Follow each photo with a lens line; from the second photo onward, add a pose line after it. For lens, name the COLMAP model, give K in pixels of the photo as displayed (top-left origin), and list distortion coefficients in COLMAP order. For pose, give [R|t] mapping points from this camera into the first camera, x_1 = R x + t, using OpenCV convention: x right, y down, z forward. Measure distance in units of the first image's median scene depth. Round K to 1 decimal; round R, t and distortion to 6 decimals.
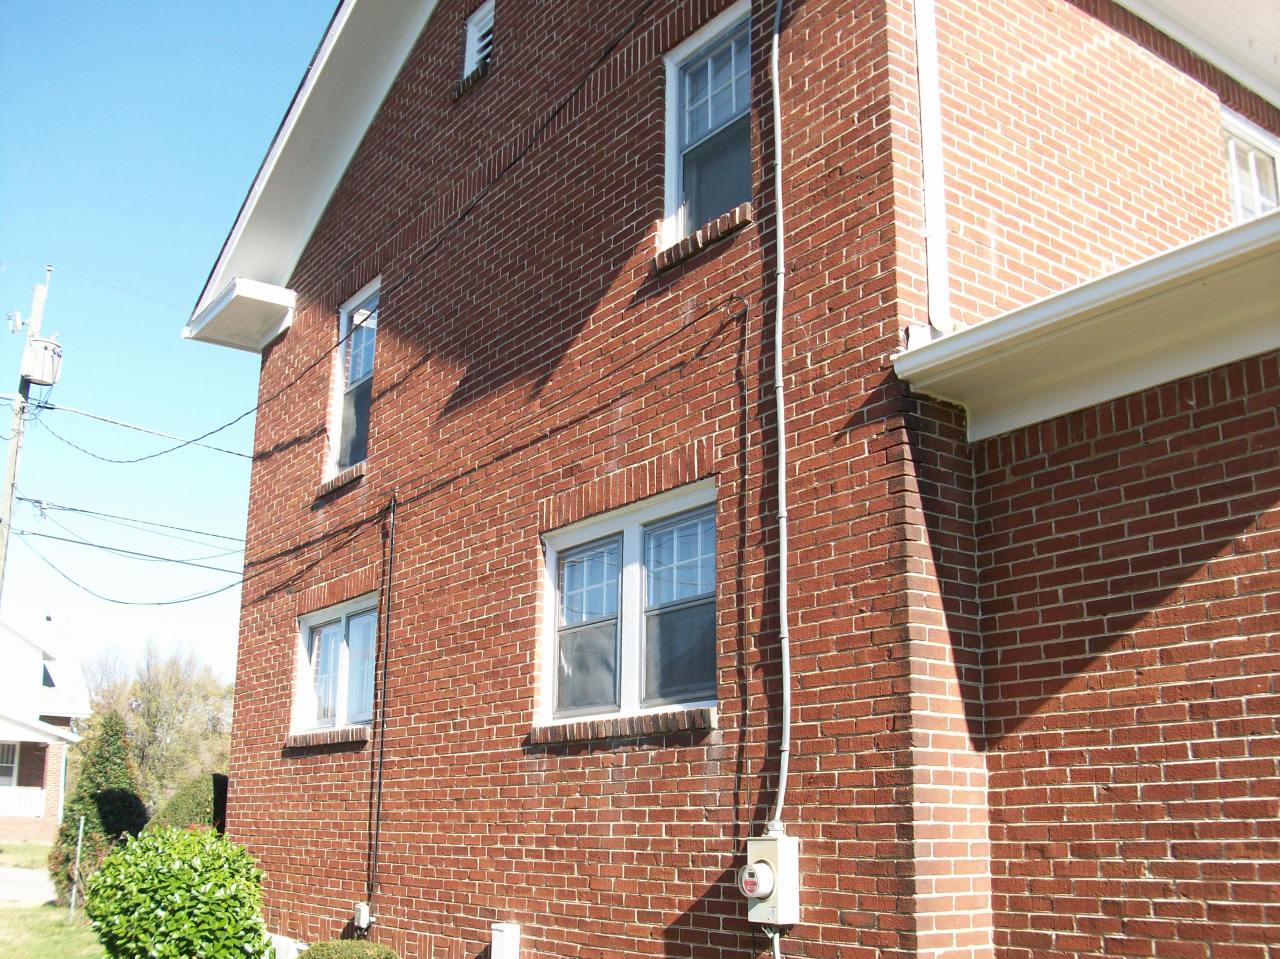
lens RADIAL K [[1304.4, 0, 639.9], [0, 1304.4, 554.2], [0, 0, 1]] dist [-0.156650, 0.099099]
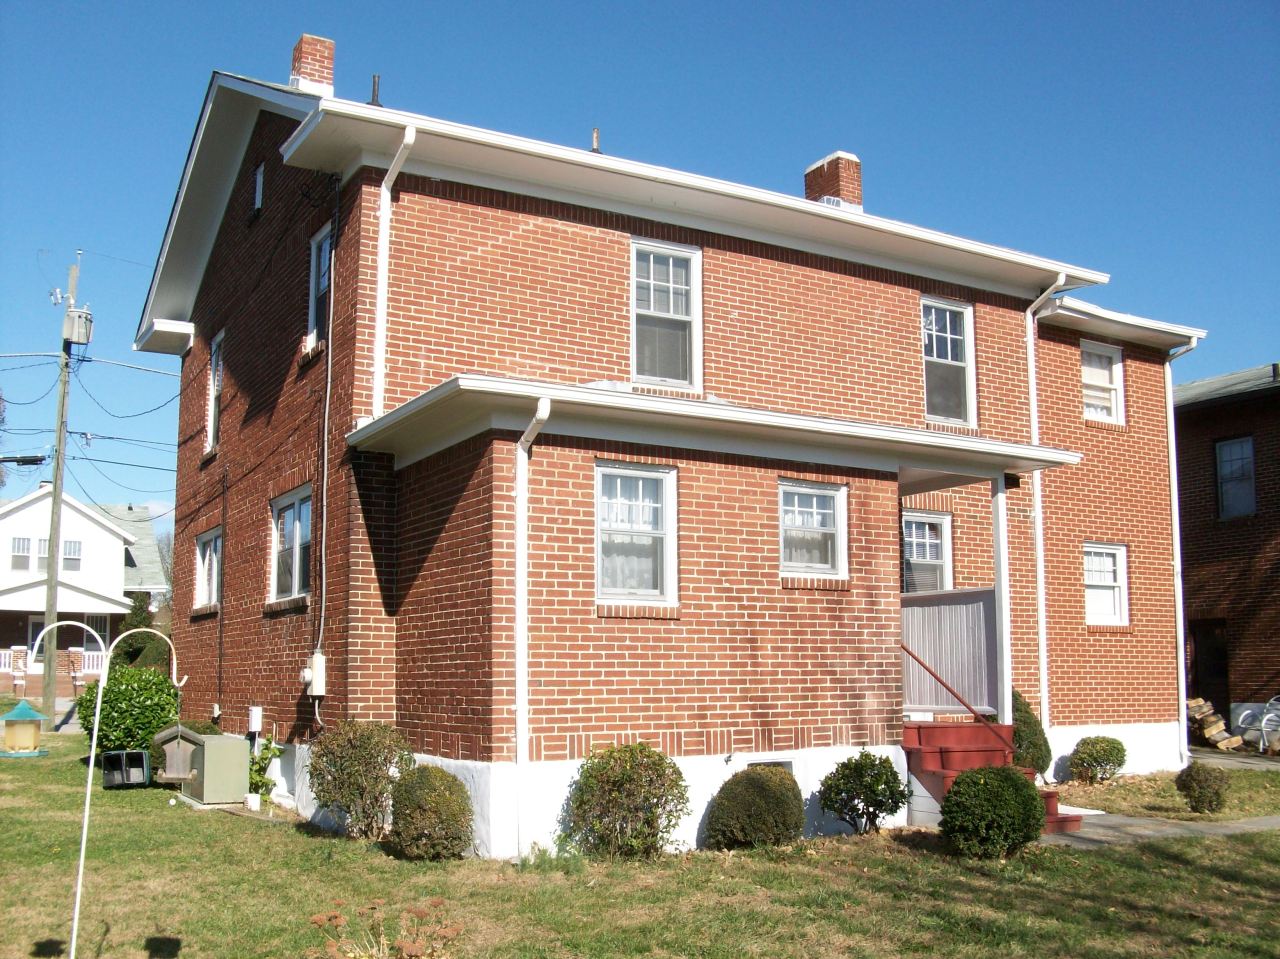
lens RADIAL K [[1304.4, 0, 639.9], [0, 1304.4, 554.2], [0, 0, 1]] dist [-0.156650, 0.099099]
pose [[0.996001, -0.024157, -0.086009, 0.642870], [0.033606, 0.993345, 0.110165, -0.131999], [0.082775, -0.112615, 0.990185, -0.832527]]
